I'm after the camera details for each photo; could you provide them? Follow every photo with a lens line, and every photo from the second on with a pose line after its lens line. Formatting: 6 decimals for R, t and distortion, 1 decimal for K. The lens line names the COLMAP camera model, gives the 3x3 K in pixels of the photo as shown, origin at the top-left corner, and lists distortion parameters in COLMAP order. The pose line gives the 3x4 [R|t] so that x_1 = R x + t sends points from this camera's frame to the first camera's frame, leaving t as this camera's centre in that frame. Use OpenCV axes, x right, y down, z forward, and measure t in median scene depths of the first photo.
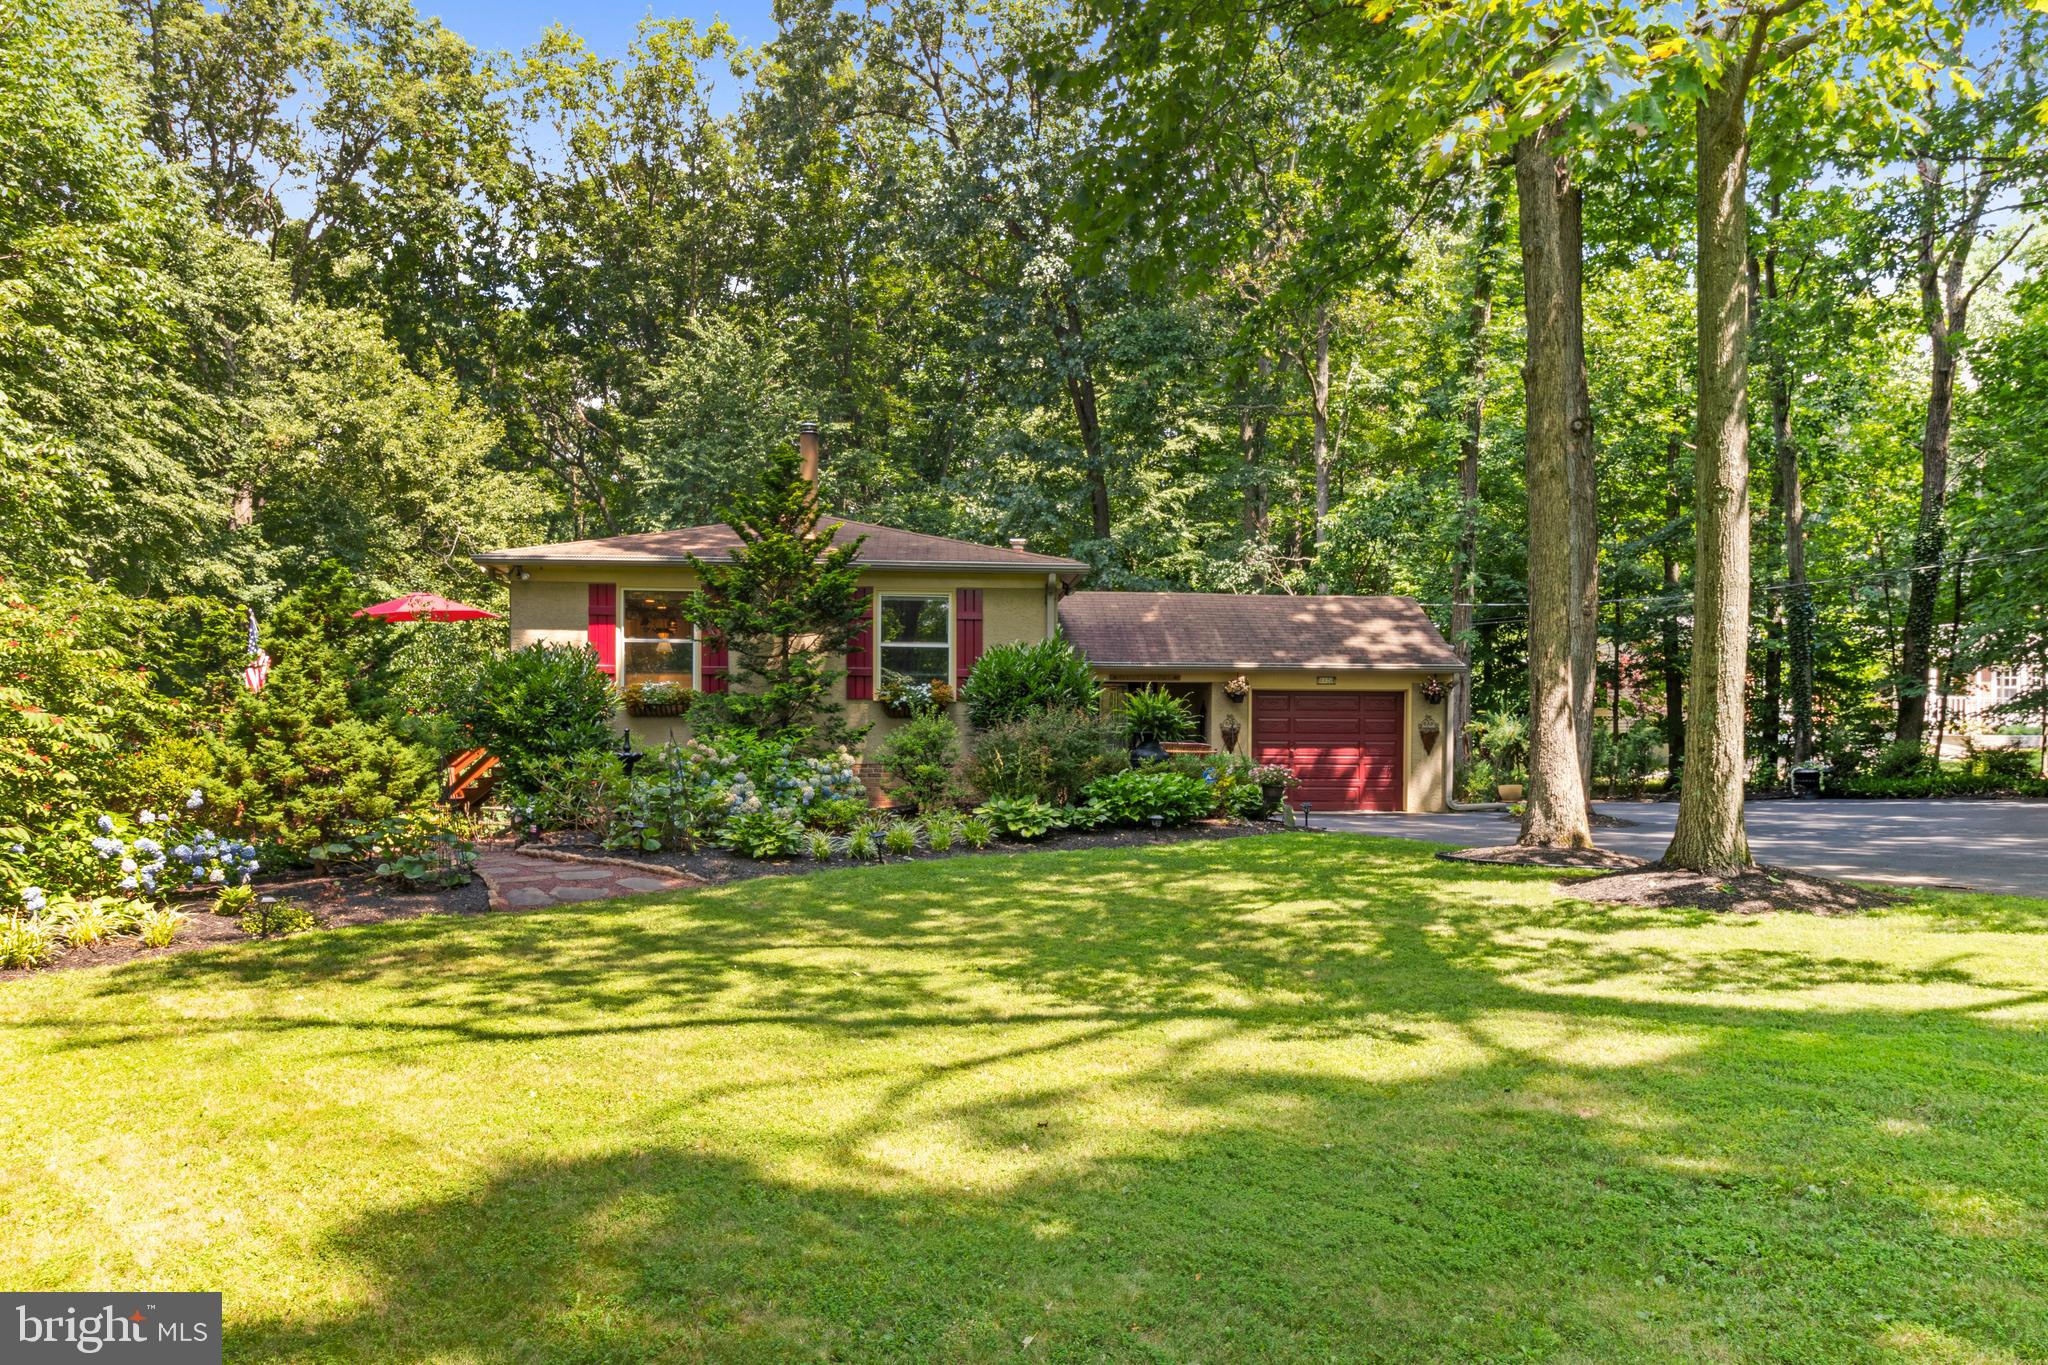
lens RADIAL K [[1441.5, 0, 1028.0], [0, 1441.5, 781.0], [0, 0, 1]] dist [-0.008060, -0.008174]
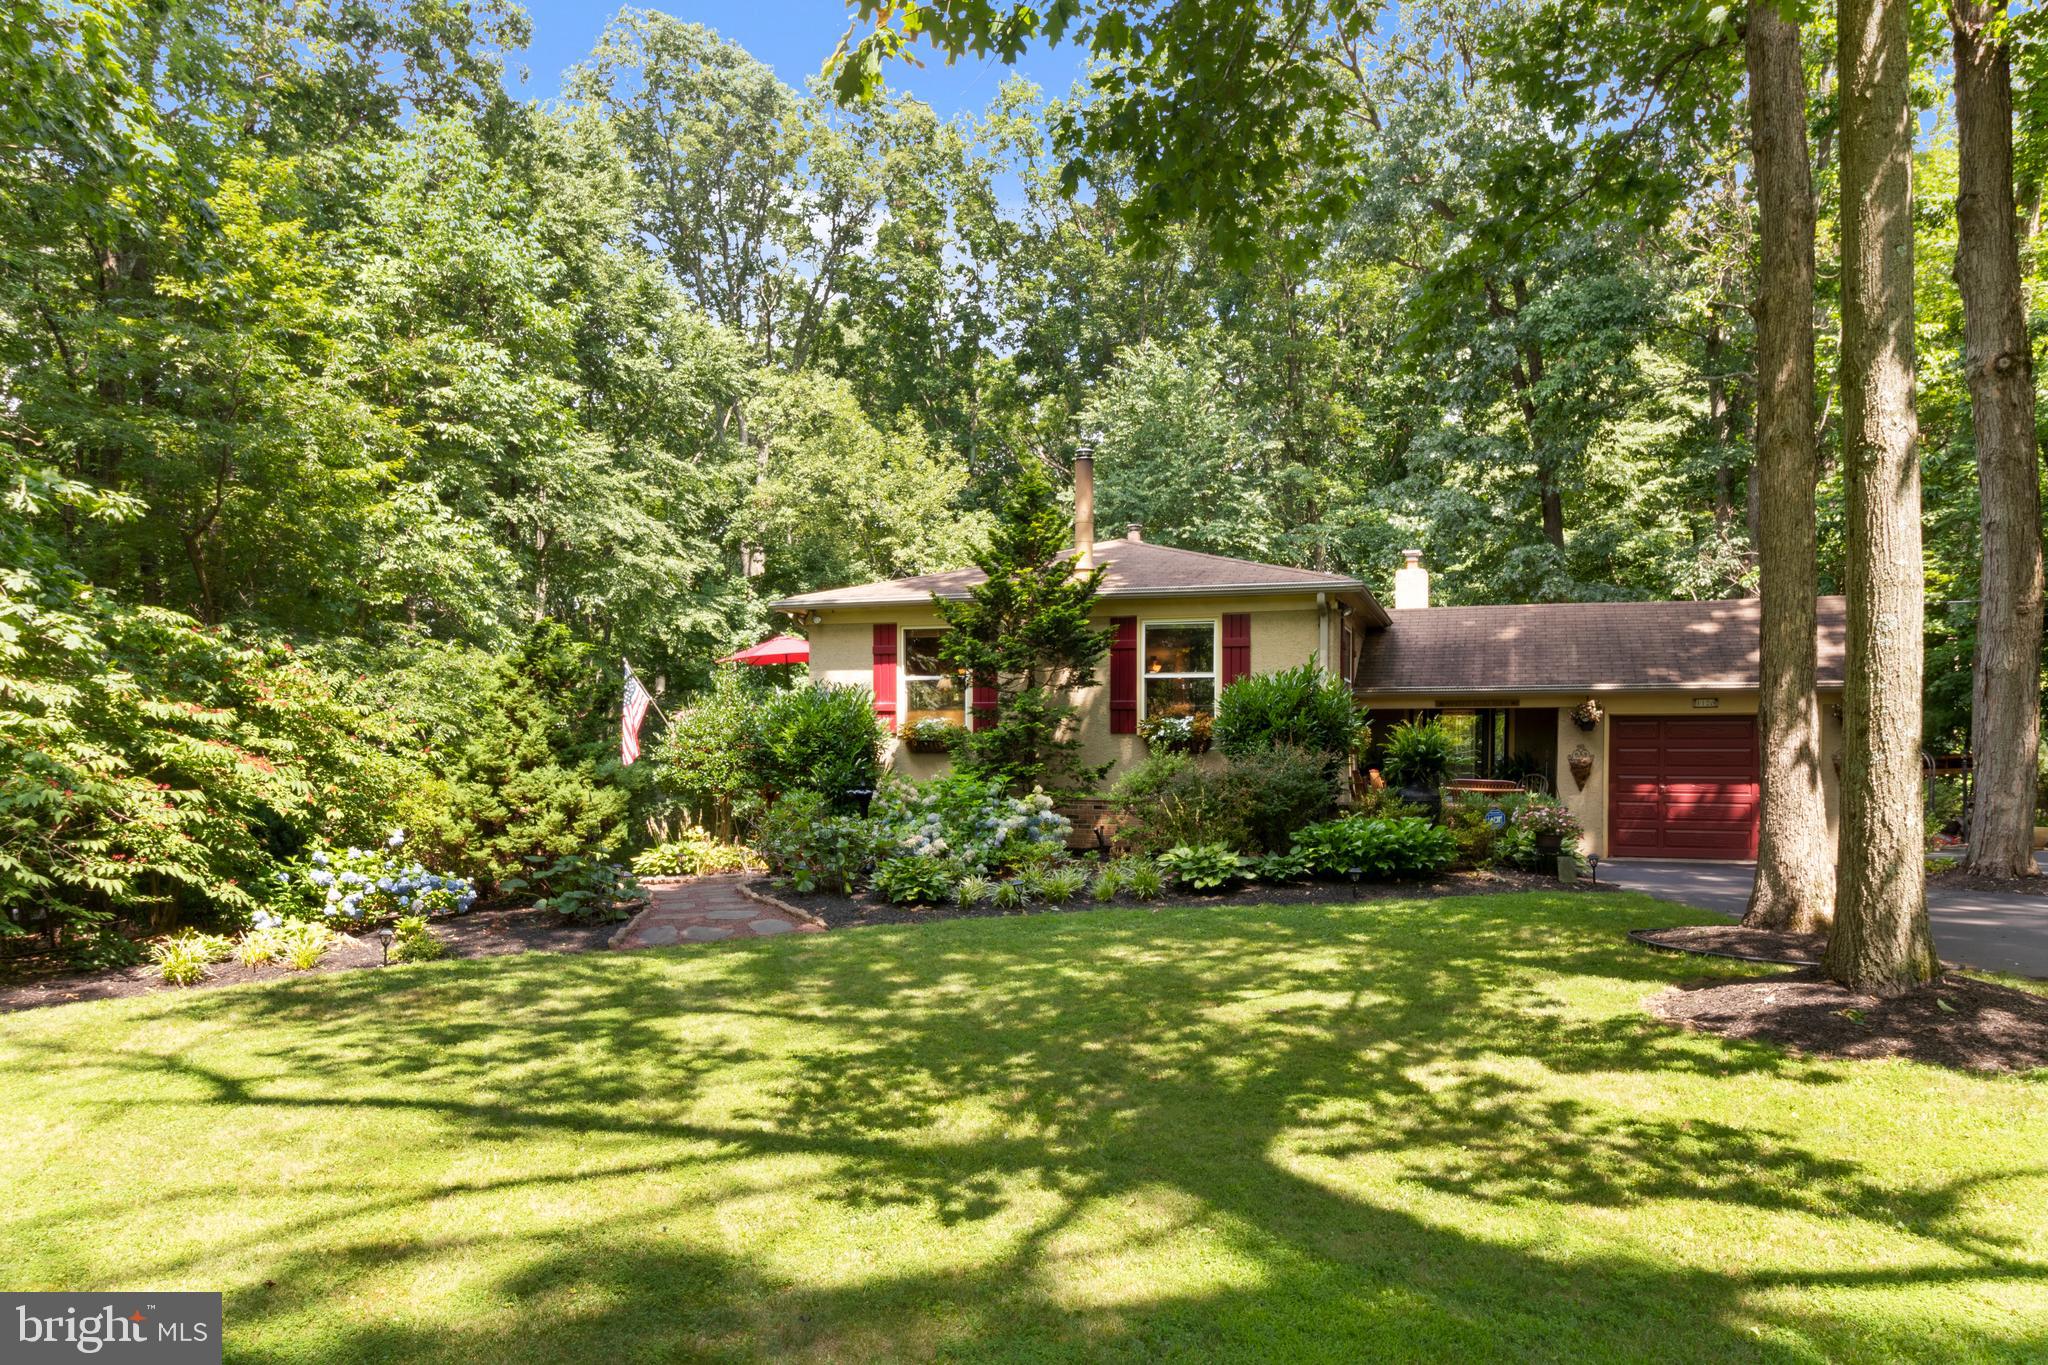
lens RADIAL K [[1414.4, 0, 1025.0], [0, 1414.4, 840.2], [0, 0, 1]] dist [0.003514, 0.001975]
pose [[0.921795, 0.019663, -0.387180, 0.153845], [-0.007822, 0.999453, 0.032136, -0.012476], [0.387600, -0.026594, 0.921444, 0.081506]]
